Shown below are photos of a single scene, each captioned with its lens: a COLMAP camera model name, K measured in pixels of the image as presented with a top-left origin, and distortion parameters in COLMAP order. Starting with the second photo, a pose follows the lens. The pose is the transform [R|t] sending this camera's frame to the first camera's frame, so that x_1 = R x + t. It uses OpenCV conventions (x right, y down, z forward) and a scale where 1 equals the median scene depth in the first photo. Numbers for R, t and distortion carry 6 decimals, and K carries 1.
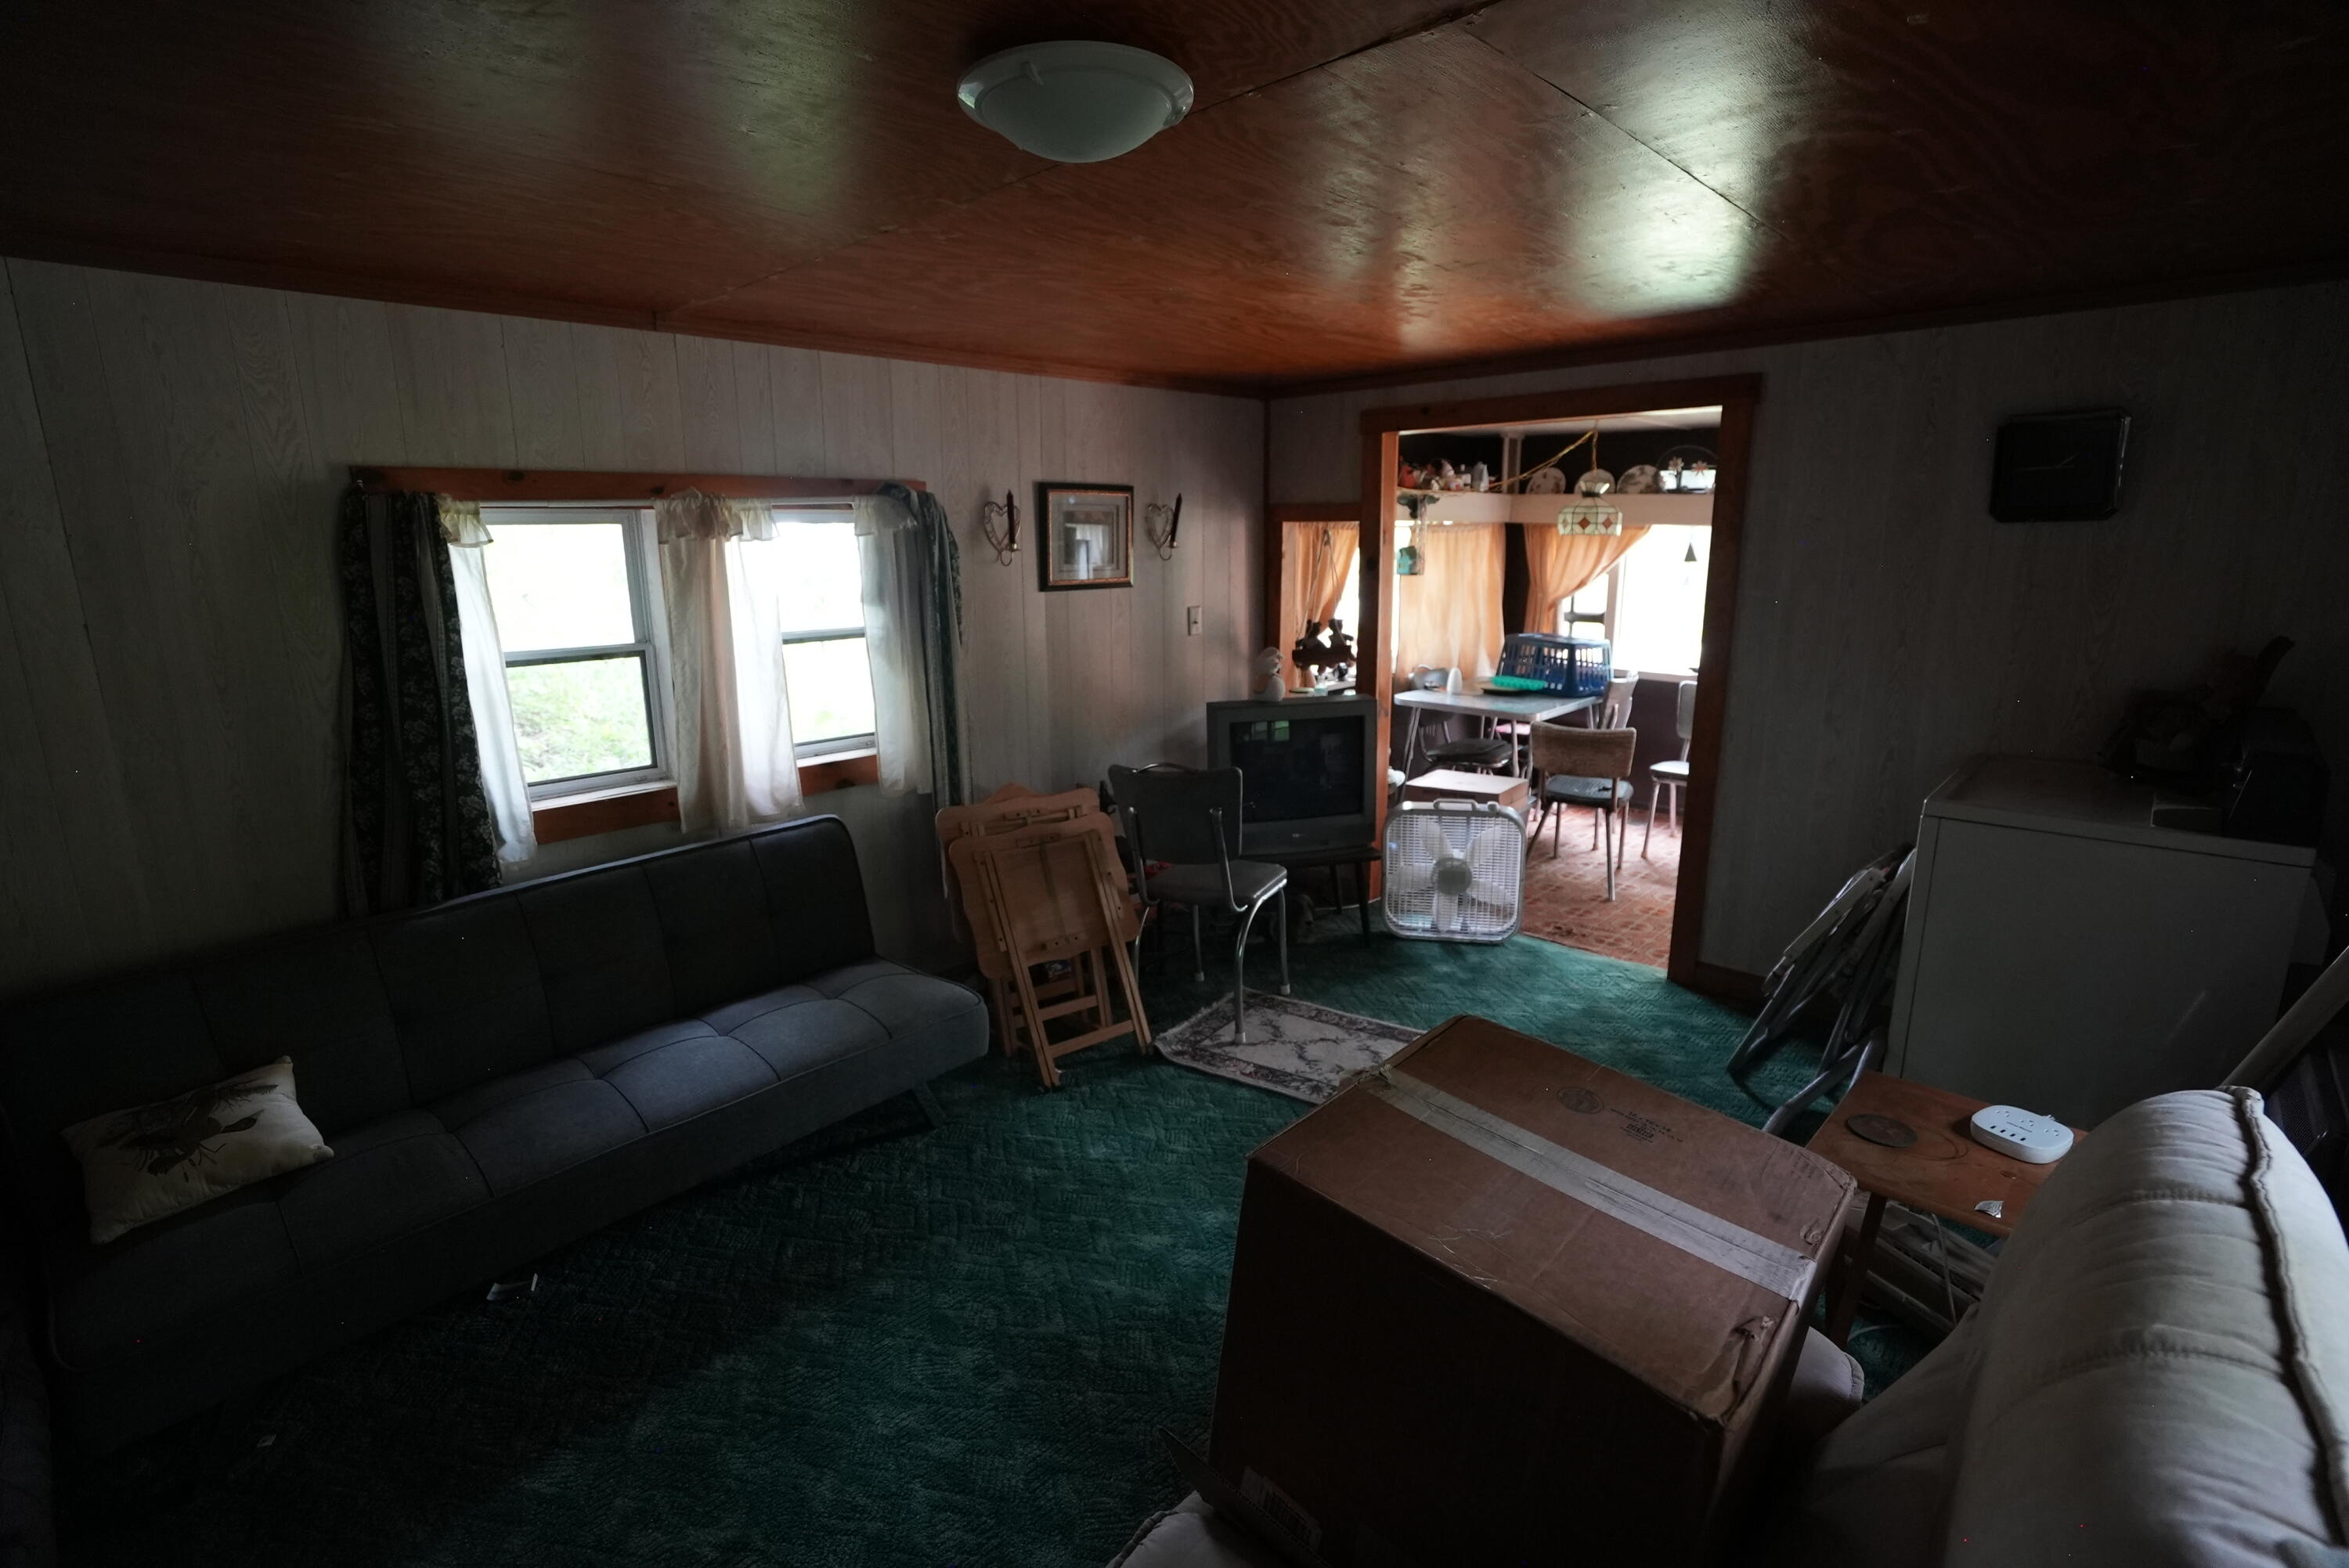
lens RADIAL K [[1098.5, 0, 1171.4], [0, 1098.5, 793.7], [0, 0, 1]] dist [-0.062700, 0.030674]
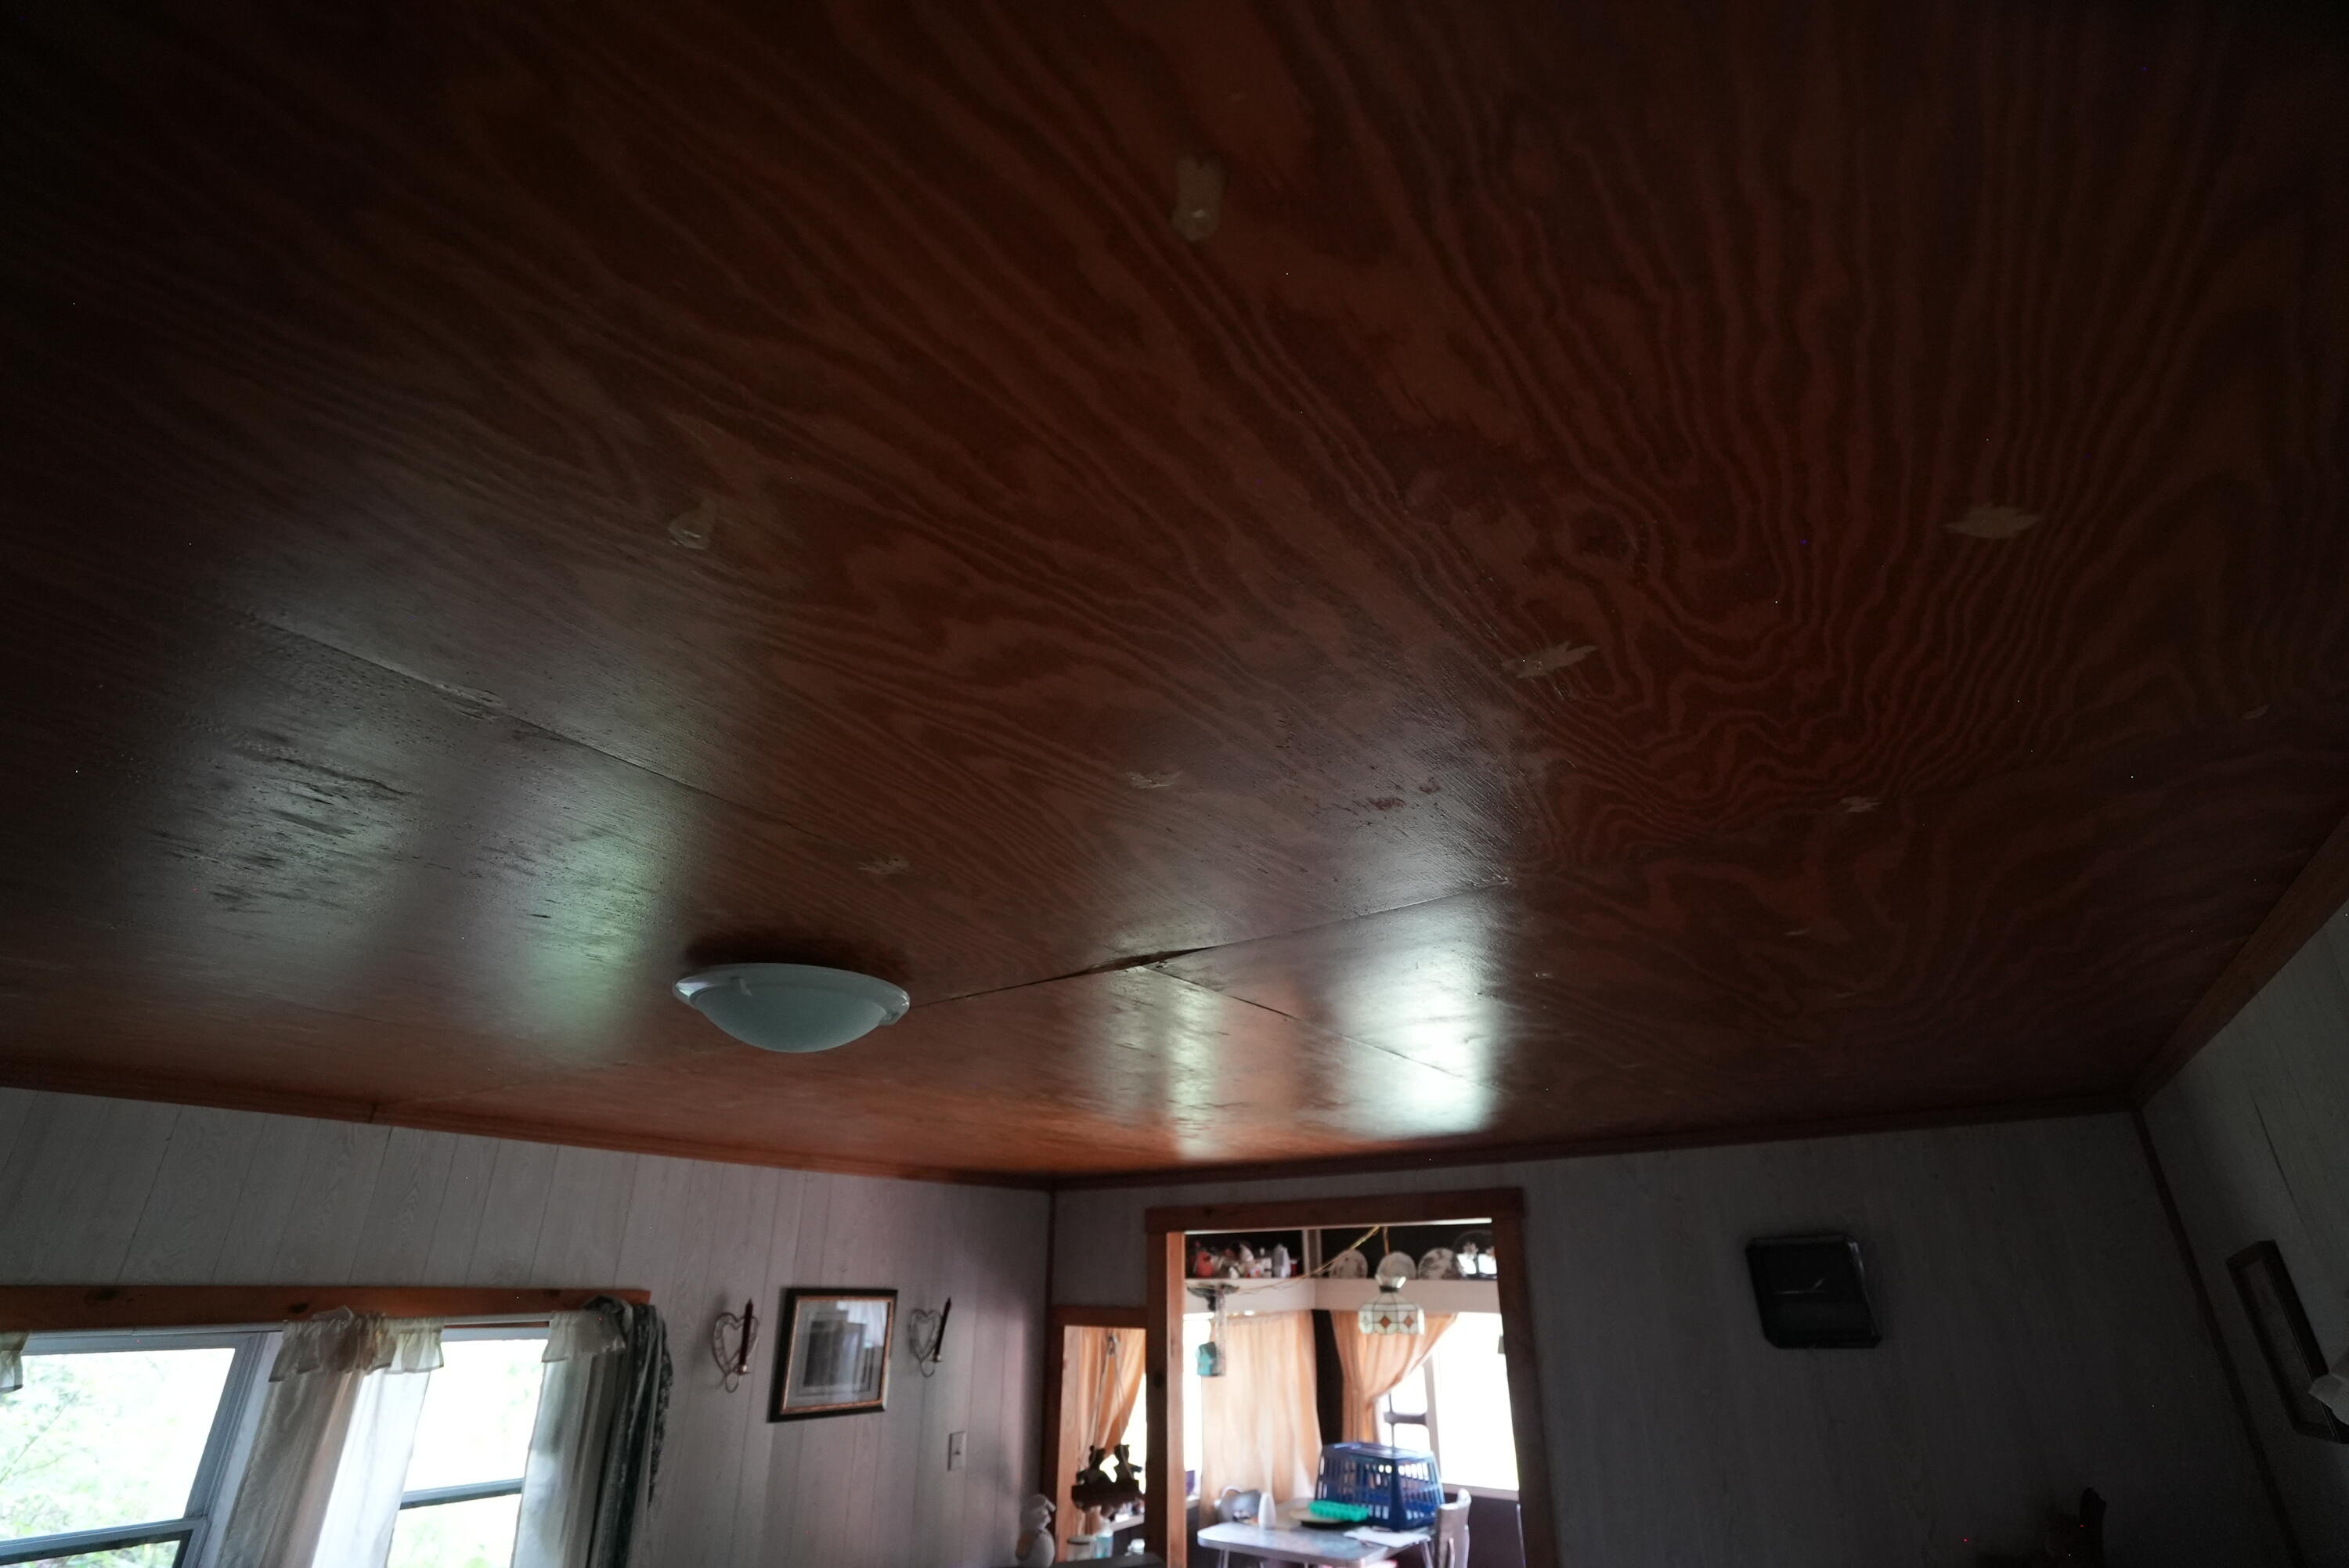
lens RADIAL K [[1098.5, 0, 1171.4], [0, 1098.5, 793.7], [0, 0, 1]] dist [-0.062700, 0.030674]
pose [[0.988232, 0.072217, 0.134838, 0.036946], [0.024523, 0.795324, -0.605689, -0.052994], [-0.150981, 0.601868, 0.784194, 0.003171]]
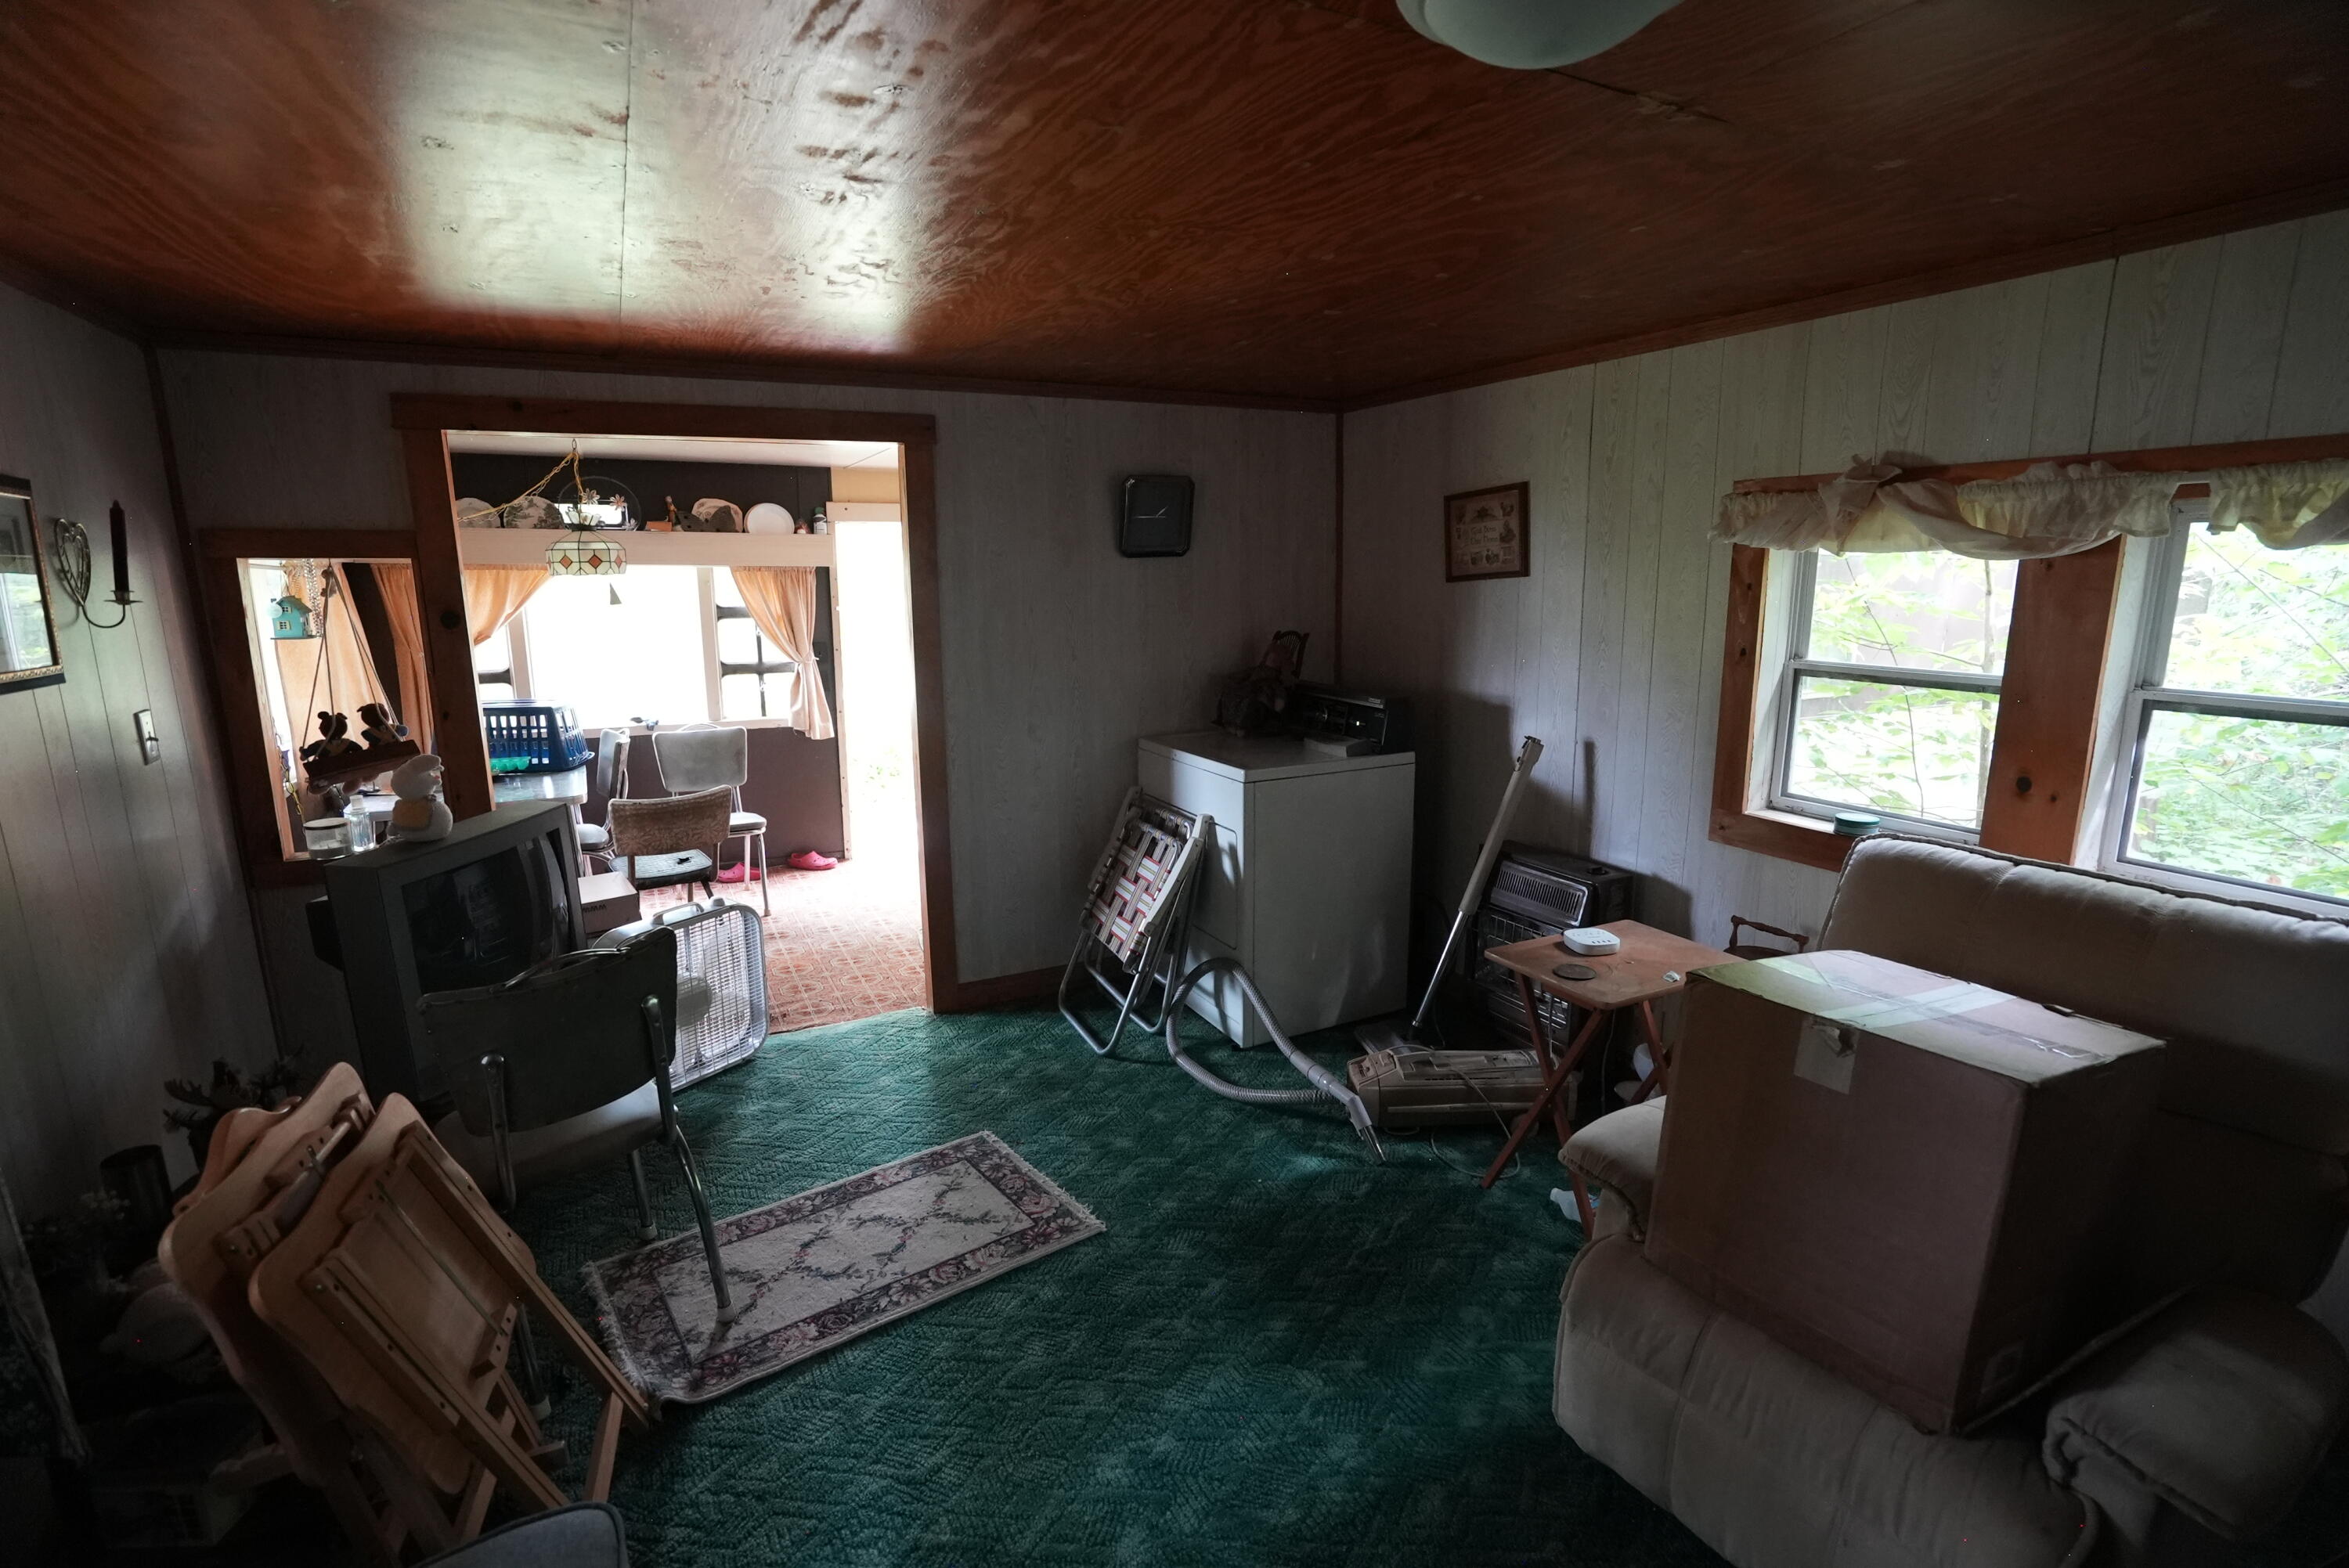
lens RADIAL K [[1098.5, 0, 1171.4], [0, 1098.5, 793.7], [0, 0, 1]] dist [-0.062700, 0.030674]
pose [[0.315425, -0.180992, 0.931531, -0.335472], [0.220631, 0.968730, 0.113512, -0.081744], [-0.922946, 0.169720, 0.345494, 0.381633]]
